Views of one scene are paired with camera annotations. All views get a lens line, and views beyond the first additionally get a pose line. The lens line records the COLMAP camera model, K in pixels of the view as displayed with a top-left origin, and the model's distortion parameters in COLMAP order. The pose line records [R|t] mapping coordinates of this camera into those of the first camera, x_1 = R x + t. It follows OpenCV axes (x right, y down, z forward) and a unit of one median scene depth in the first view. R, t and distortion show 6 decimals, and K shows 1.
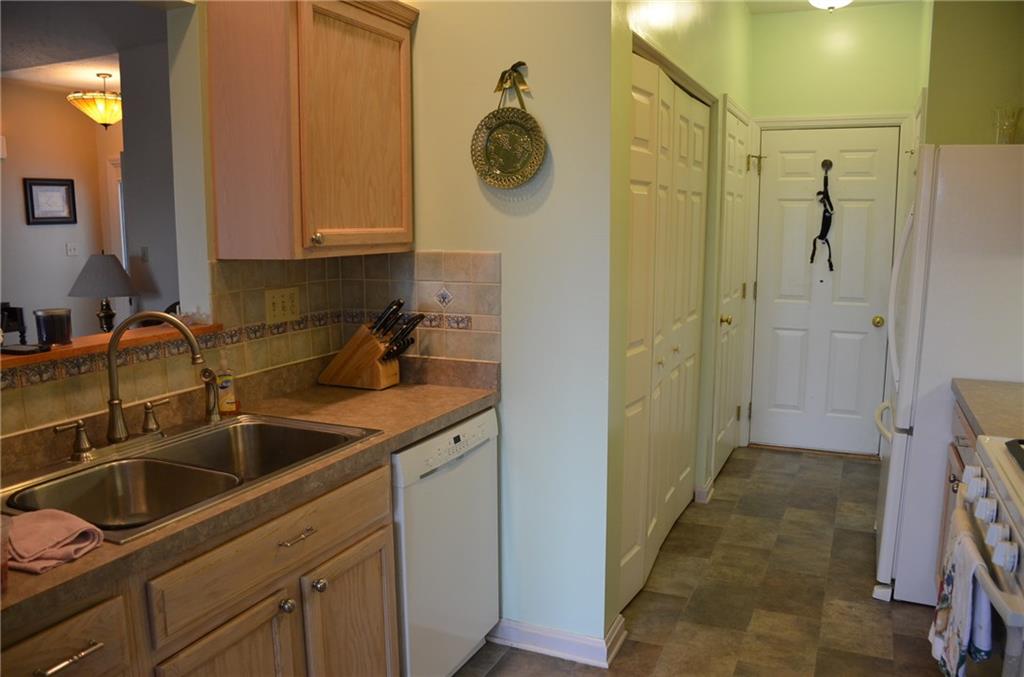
lens RADIAL K [[805.2, 0, 510.1], [0, 805.2, 341.2], [0, 0, 1]] dist [-0.109956, 0.039714]
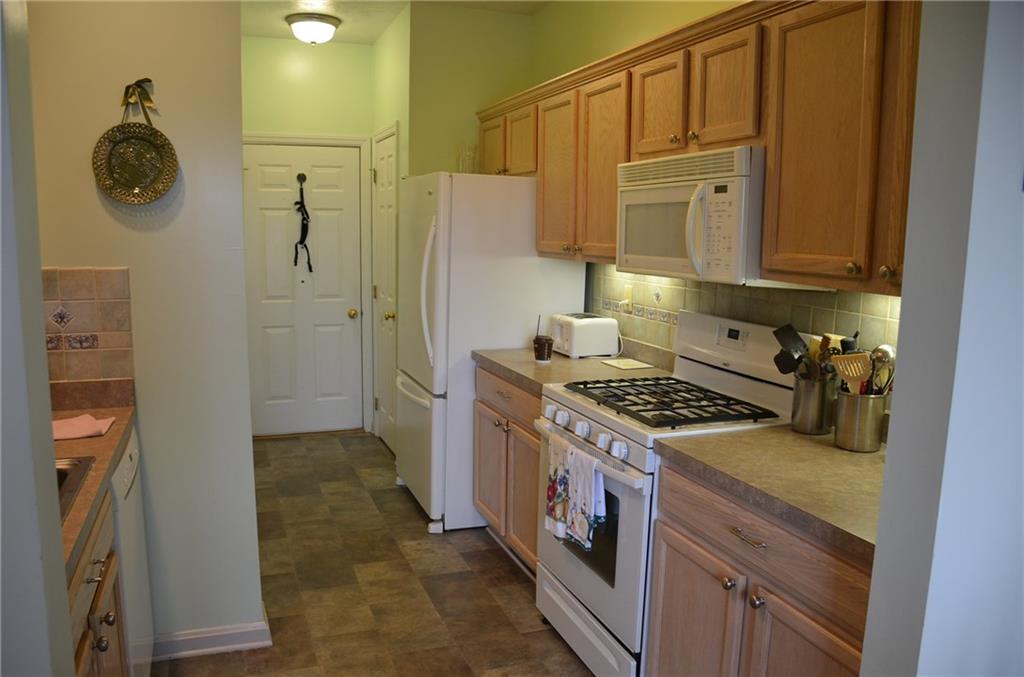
lens RADIAL K [[805.2, 0, 509.0], [0, 805.2, 340.1], [0, 0, 1]] dist [-0.109956, 0.039714]
pose [[0.714583, -0.087965, 0.693998, -0.312508], [0.088813, 0.995443, 0.034727, -0.011552], [-0.693890, 0.036821, 0.719139, -0.017564]]
